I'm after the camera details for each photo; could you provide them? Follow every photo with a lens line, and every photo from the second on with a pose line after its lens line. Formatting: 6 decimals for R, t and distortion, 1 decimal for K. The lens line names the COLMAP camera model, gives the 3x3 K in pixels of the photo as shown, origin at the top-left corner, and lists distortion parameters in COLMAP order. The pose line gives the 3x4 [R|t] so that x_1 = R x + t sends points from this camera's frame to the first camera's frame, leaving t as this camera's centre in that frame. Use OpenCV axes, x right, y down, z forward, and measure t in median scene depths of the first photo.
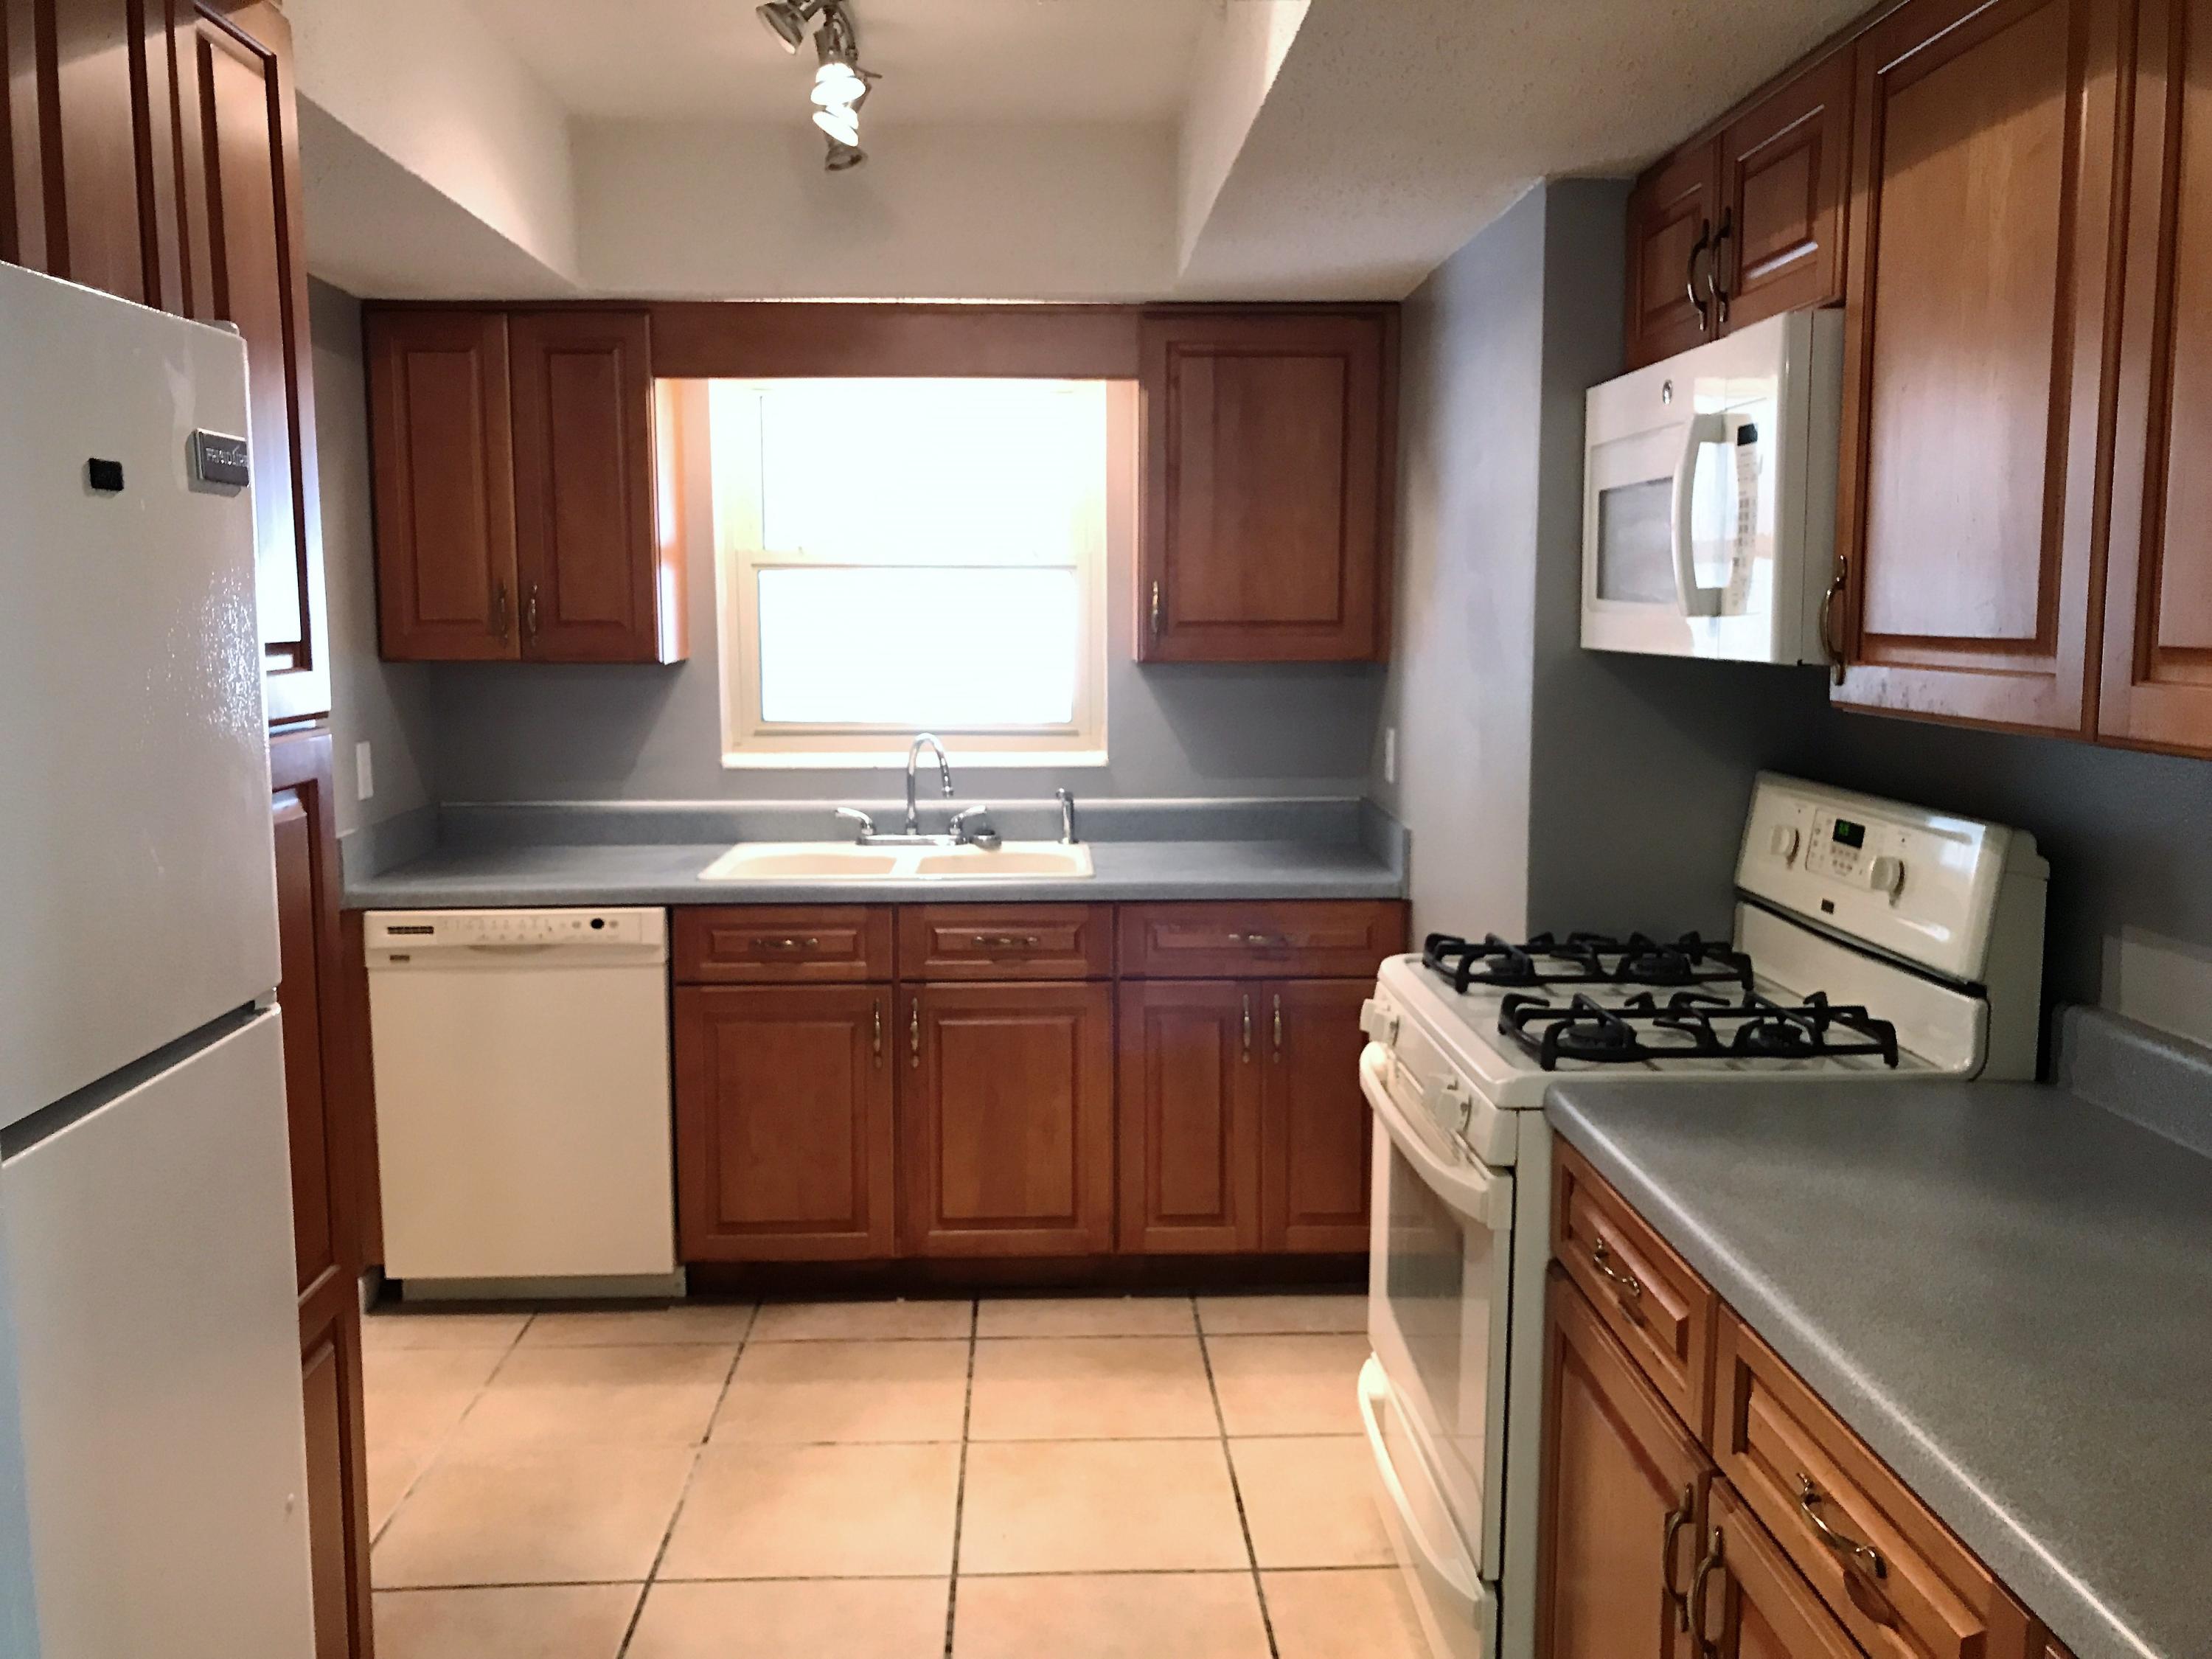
lens RADIAL K [[1826.7, 0, 1098.7], [0, 1826.7, 829.2], [0, 0, 1]] dist [0.004721, 0.002323]
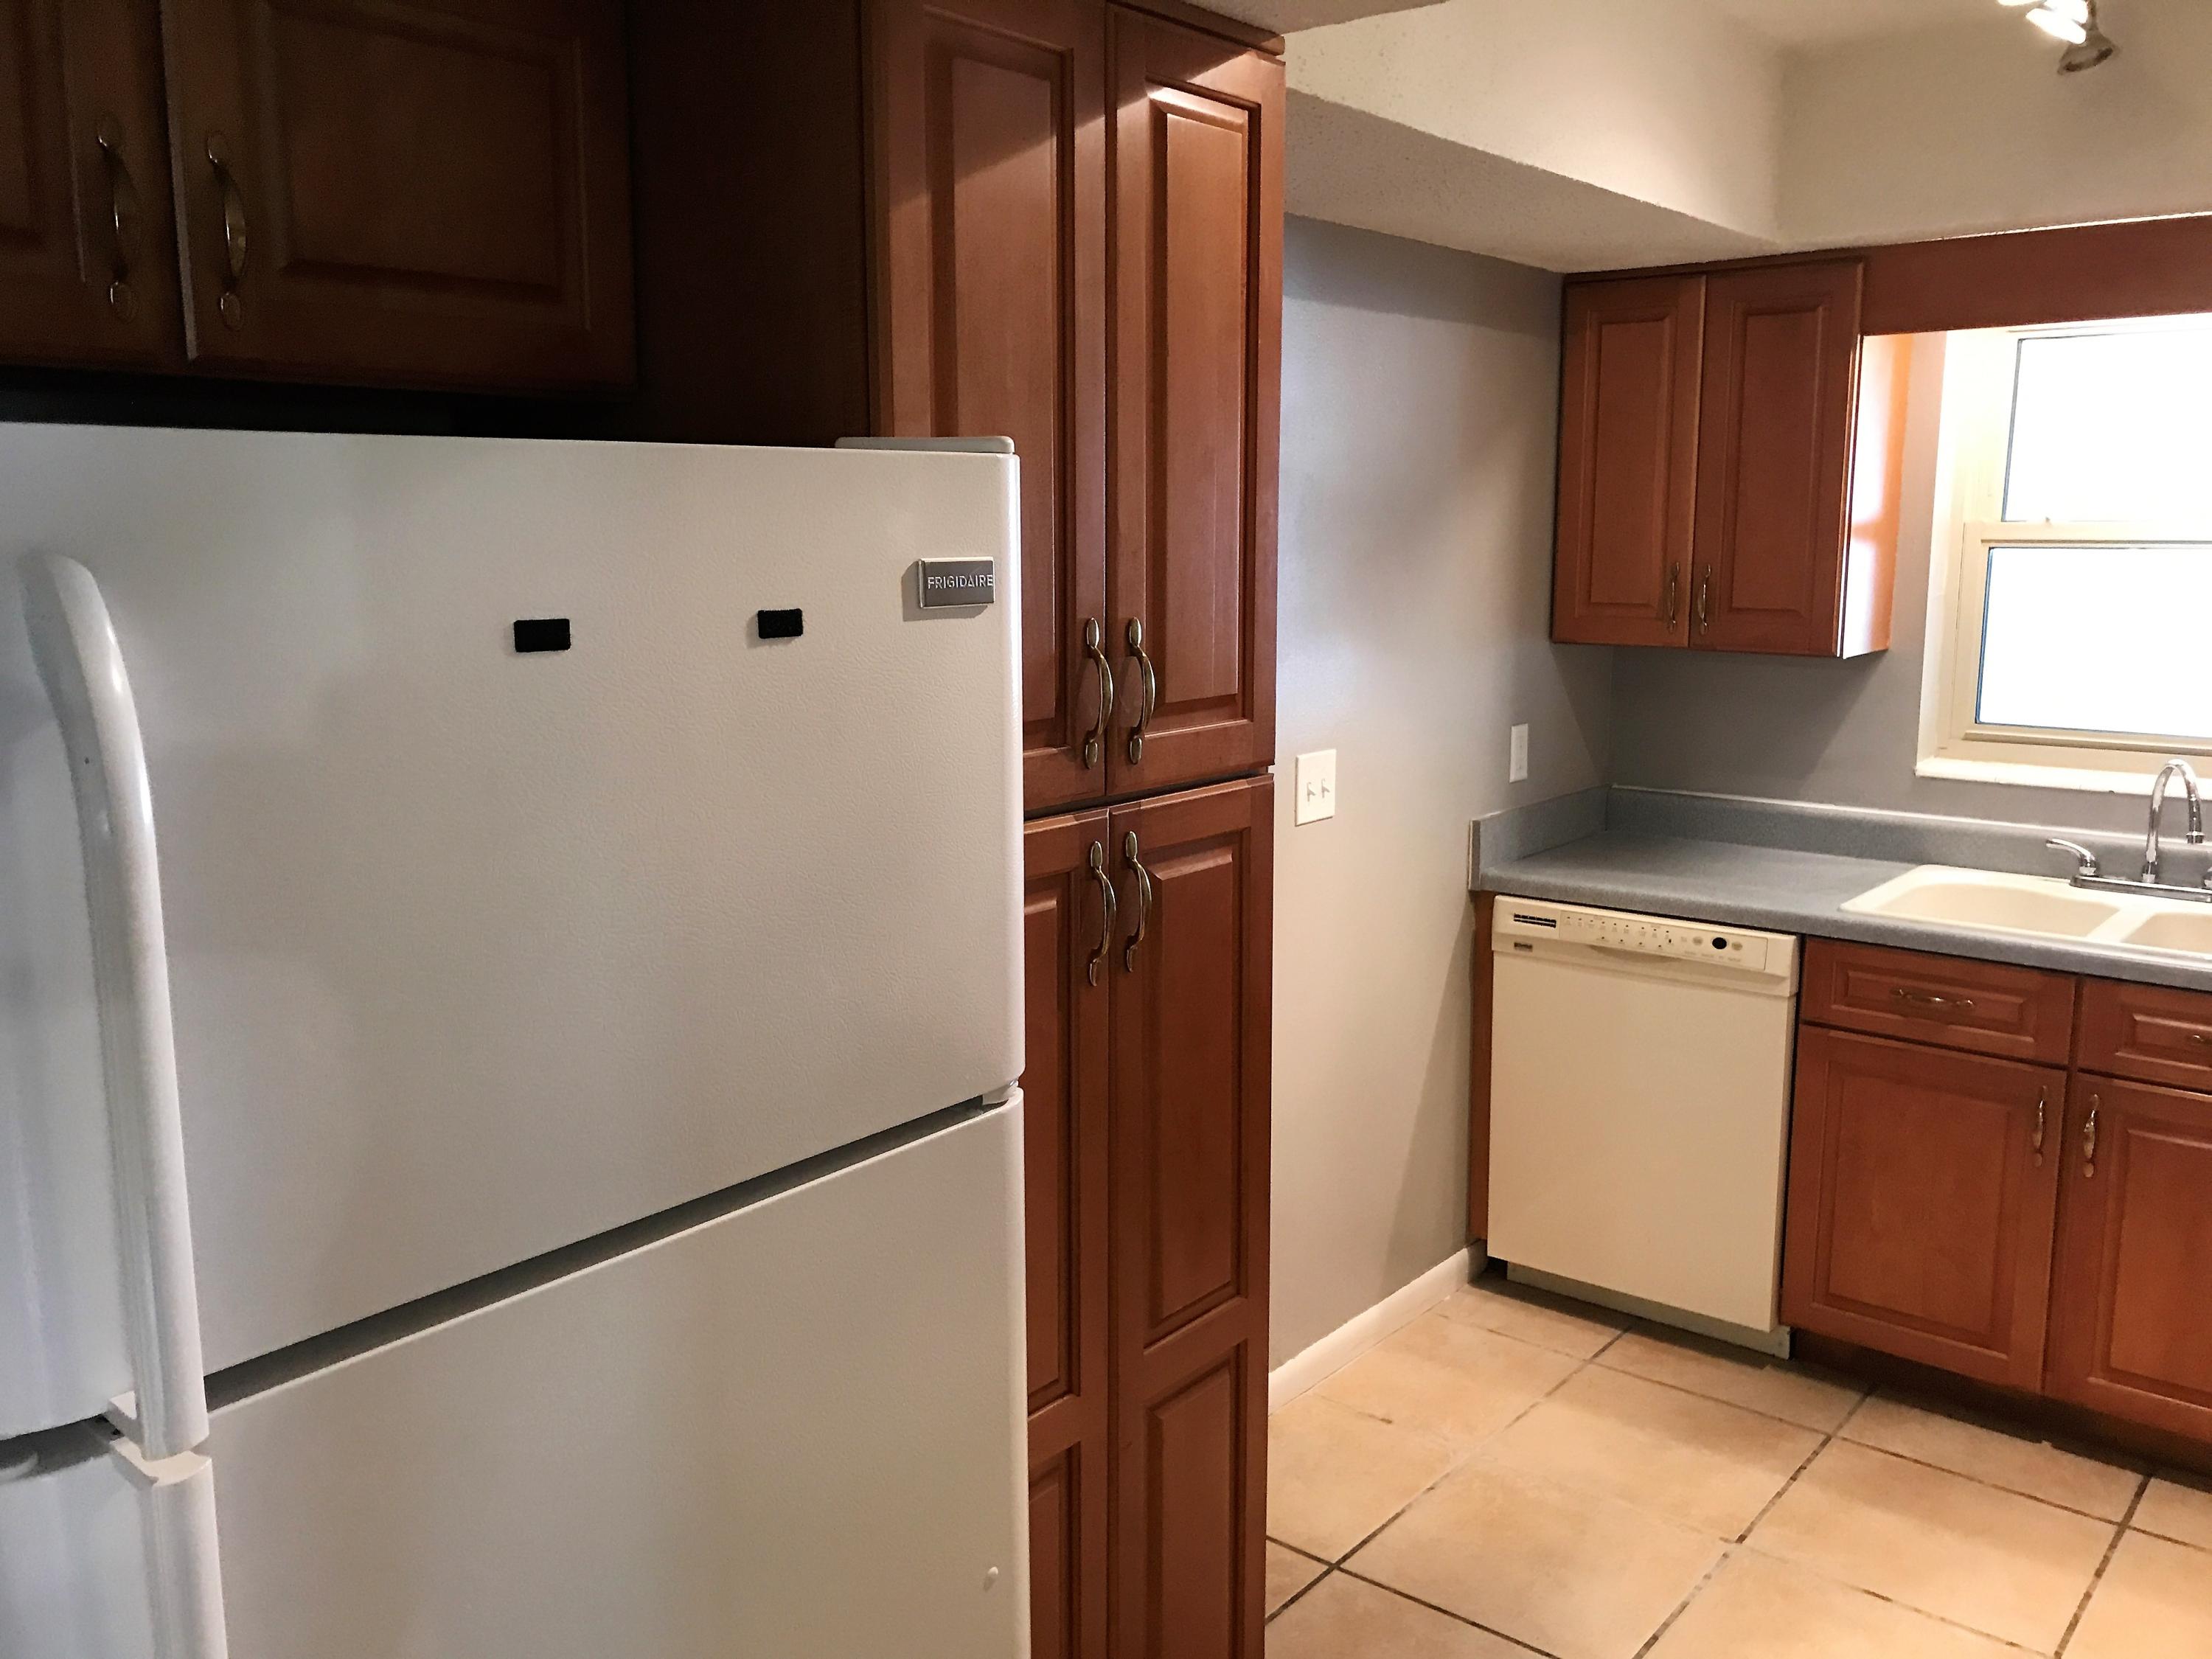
lens RADIAL K [[1816.9, 0, 1097.6], [0, 1816.9, 820.9], [0, 0, 1]] dist [0.011837, -0.010456]
pose [[0.744026, 0.109985, -0.659036, 0.089490], [-0.079967, 0.993927, 0.075594, -0.053162], [0.663348, -0.003542, 0.748303, 0.103434]]
